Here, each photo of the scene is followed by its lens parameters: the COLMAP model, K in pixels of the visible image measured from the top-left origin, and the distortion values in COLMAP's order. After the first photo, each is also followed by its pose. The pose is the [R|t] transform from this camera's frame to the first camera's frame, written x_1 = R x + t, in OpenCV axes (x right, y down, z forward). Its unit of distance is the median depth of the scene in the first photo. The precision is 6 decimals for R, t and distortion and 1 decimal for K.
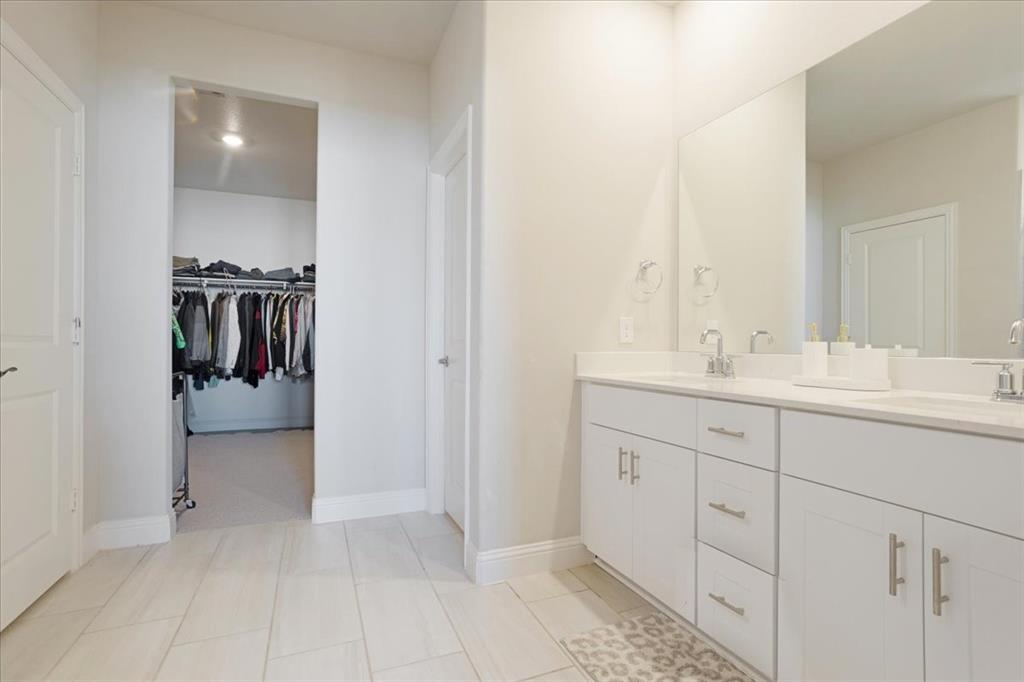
lens RADIAL K [[490.5, 0, 504.1], [0, 490.5, 344.8], [0, 0, 1]] dist [-0.016063, 0.000921]
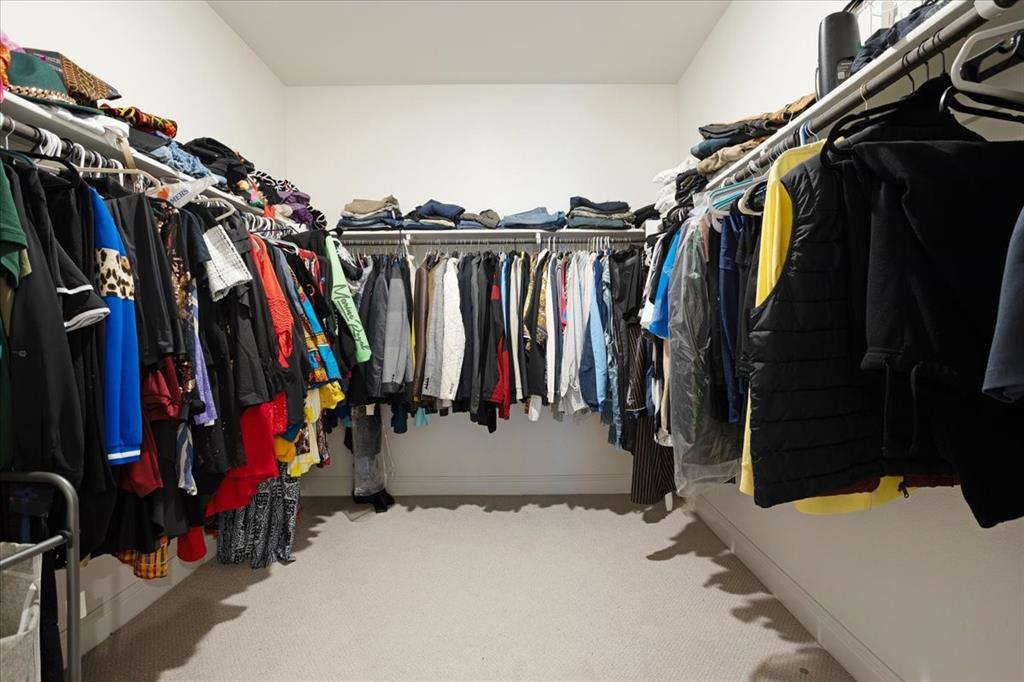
lens RADIAL K [[490.5, 0, 513.7], [0, 490.5, 339.8], [0, 0, 1]] dist [-0.016063, 0.000921]
pose [[0.923380, -0.001389, -0.383883, -0.286768], [0.010417, 0.999716, 0.021441, -0.022231], [0.383745, -0.023797, 0.923133, 0.528711]]
